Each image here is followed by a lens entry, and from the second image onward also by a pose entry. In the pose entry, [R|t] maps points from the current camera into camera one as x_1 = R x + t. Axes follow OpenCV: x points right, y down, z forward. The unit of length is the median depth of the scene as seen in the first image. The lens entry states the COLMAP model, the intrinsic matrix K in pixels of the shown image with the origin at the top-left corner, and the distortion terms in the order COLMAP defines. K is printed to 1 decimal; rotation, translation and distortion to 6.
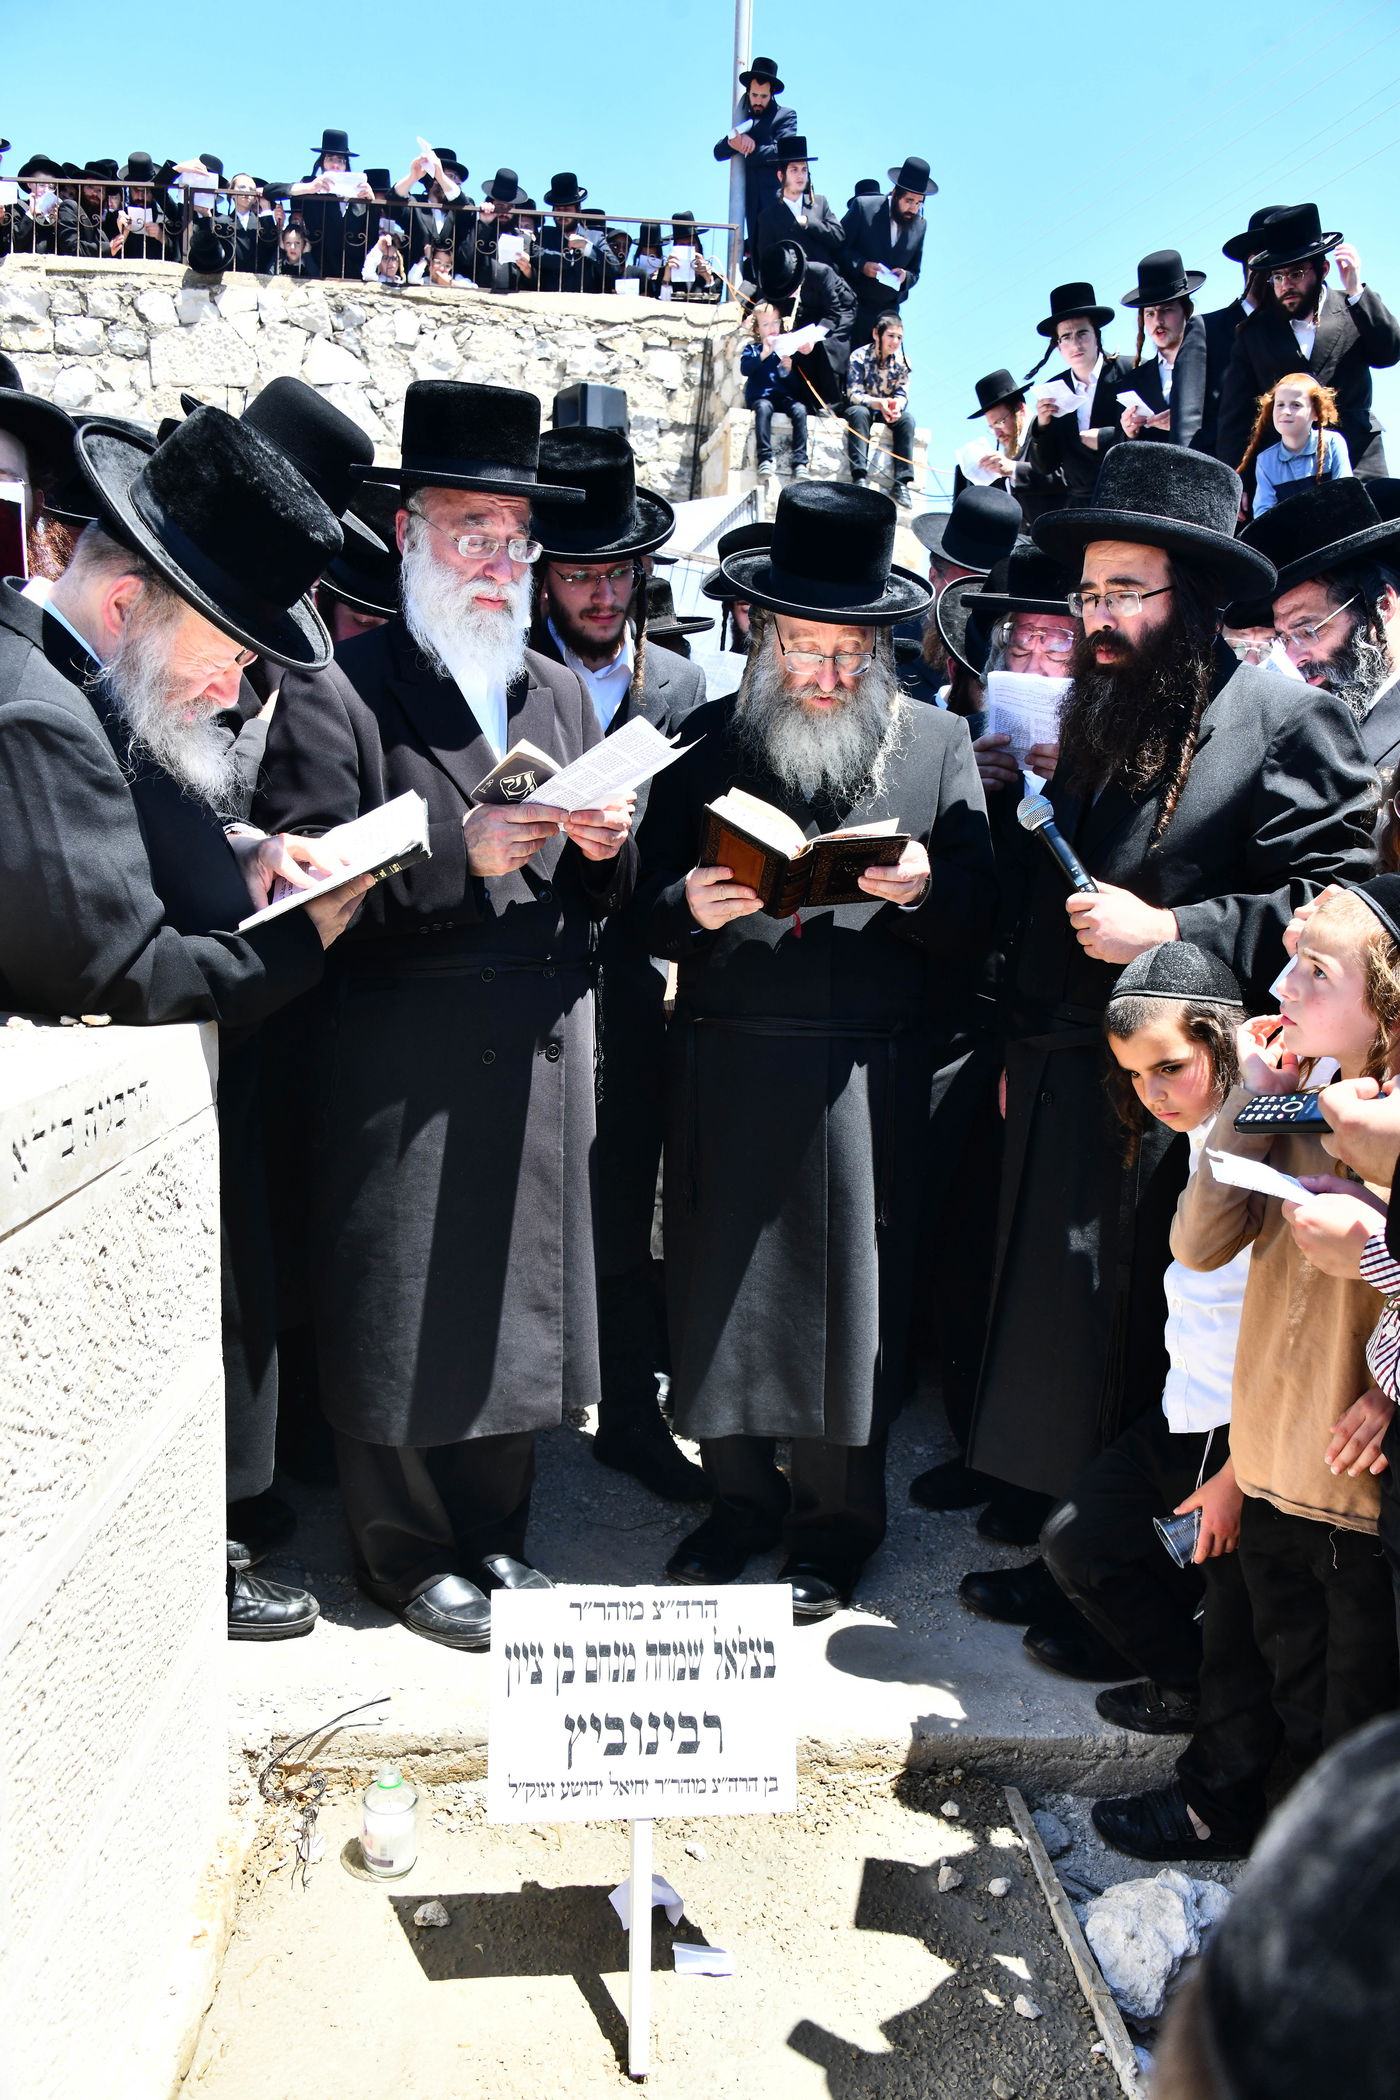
lens RADIAL K [[1639.3, 0, 703.6], [0, 1639.3, 976.1], [0, 0, 1]] dist [-0.022865, -0.027374]
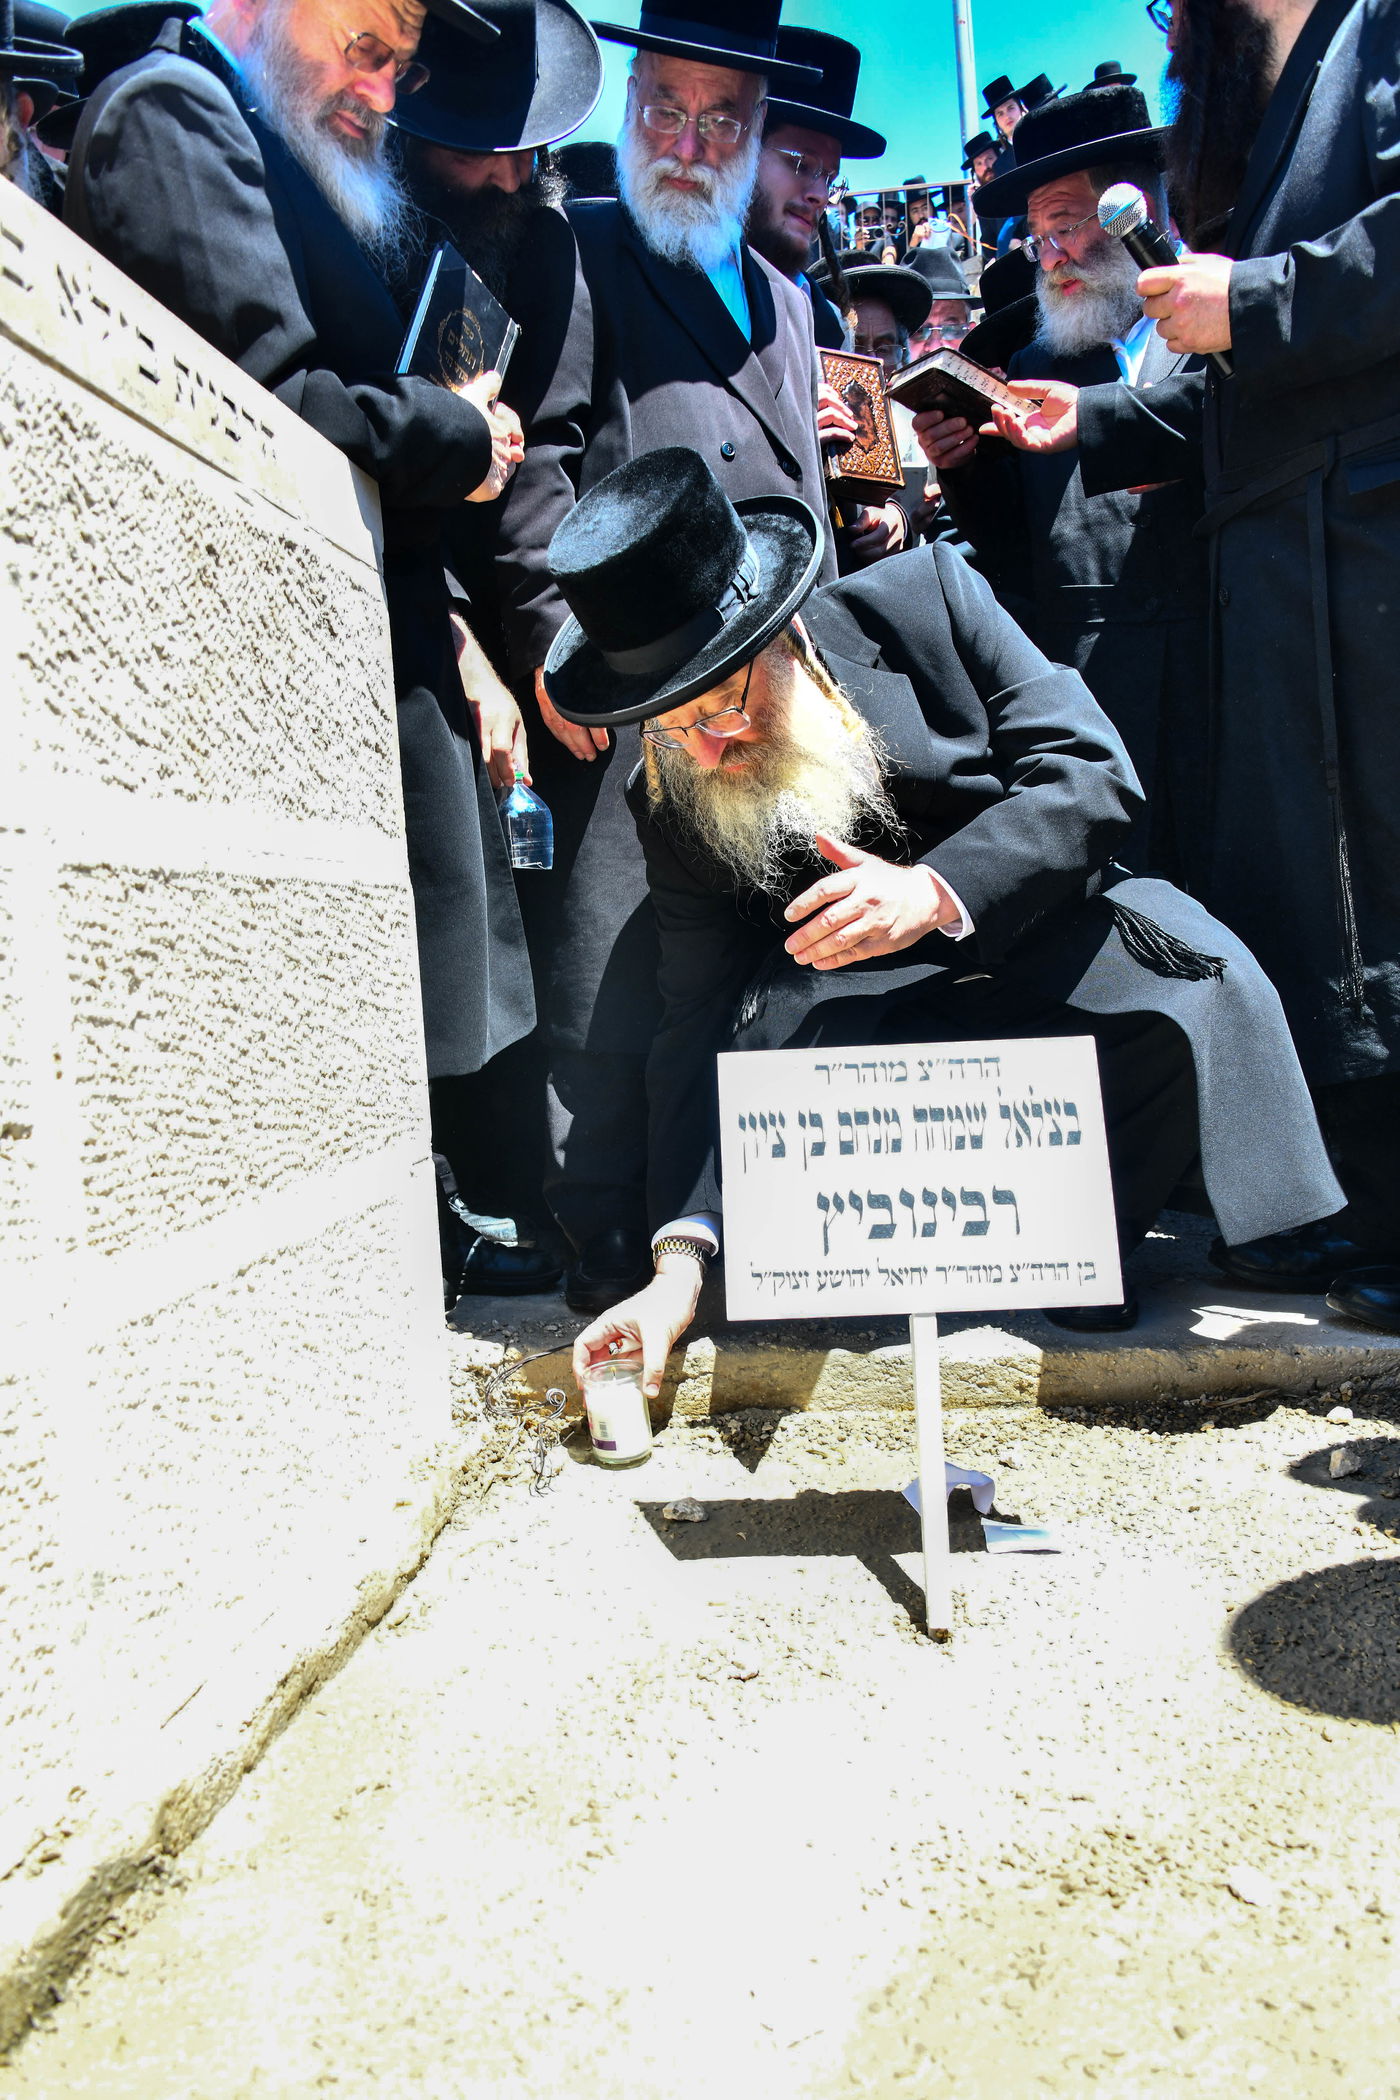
lens RADIAL K [[1639.3, 0, 700.8], [0, 1639.3, 1047.0], [0, 0, 1]] dist [-0.022865, -0.027374]
pose [[0.977418, -0.084400, -0.193729, 0.020373], [0.074213, 0.995480, -0.059267, 0.400163], [0.197855, 0.043552, 0.979263, 0.183147]]
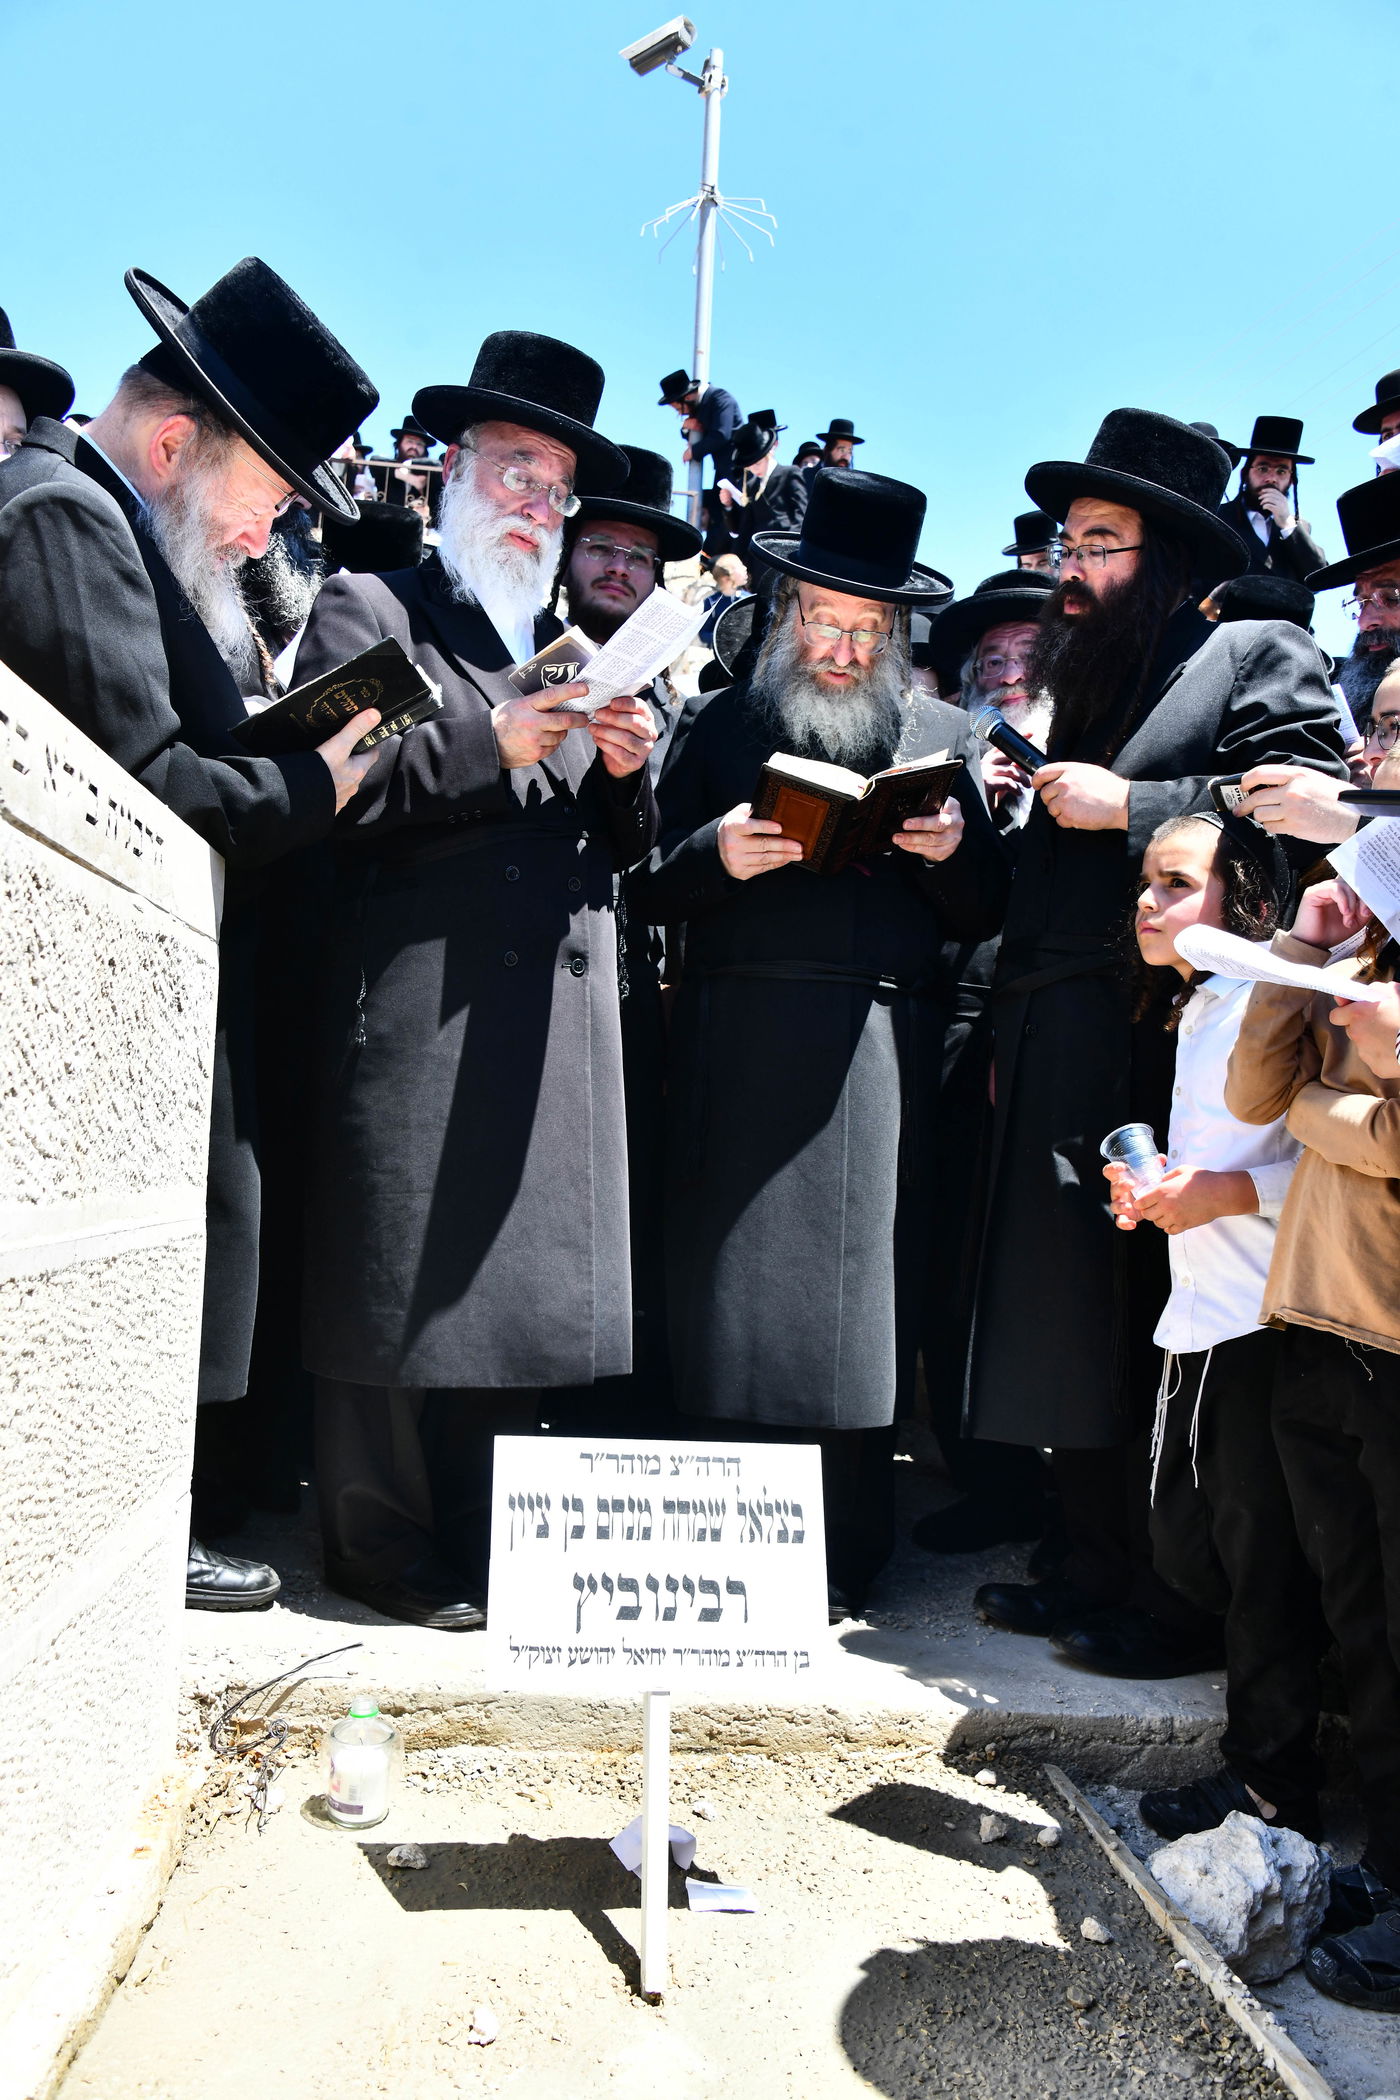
lens RADIAL K [[1639.3, 0, 686.1], [0, 1639.3, 1035.1], [0, 0, 1]] dist [-0.022865, -0.027374]
pose [[0.999428, 0.014349, 0.030631, -0.051638], [-0.008576, 0.983466, -0.180889, 0.304940], [-0.032720, 0.180523, 0.983026, 0.056596]]
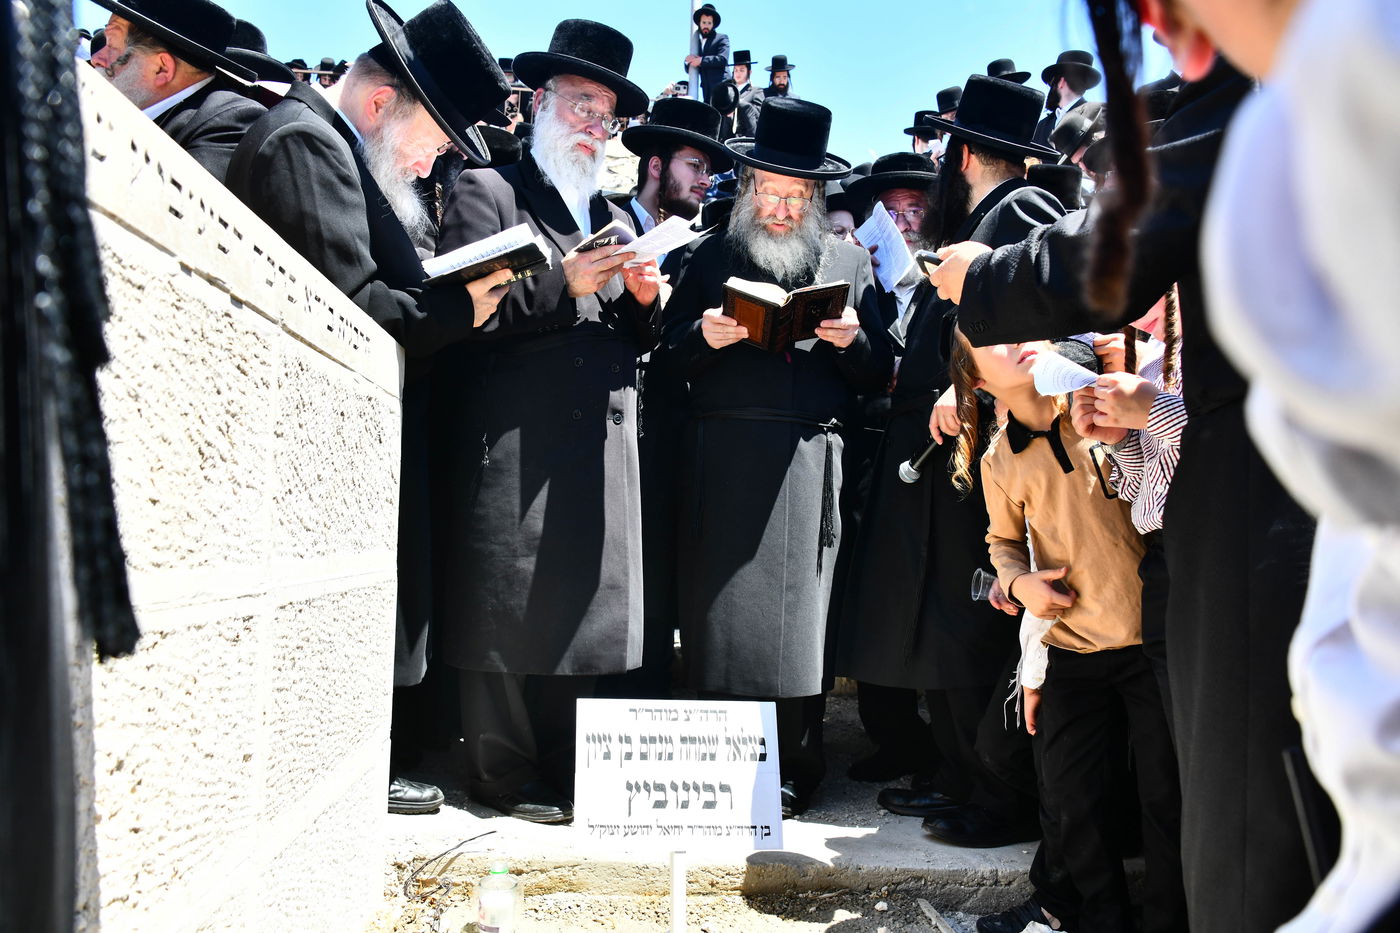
lens RADIAL K [[1092.9, 0, 704.7], [0, 1092.9, 462.9], [0, 0, 1]] dist [-0.022865, -0.027374]
pose [[0.999223, -0.000066, 0.039422, -0.049734], [0.006899, 0.984861, -0.173207, 0.320983], [-0.038814, 0.173345, 0.984096, -0.023656]]
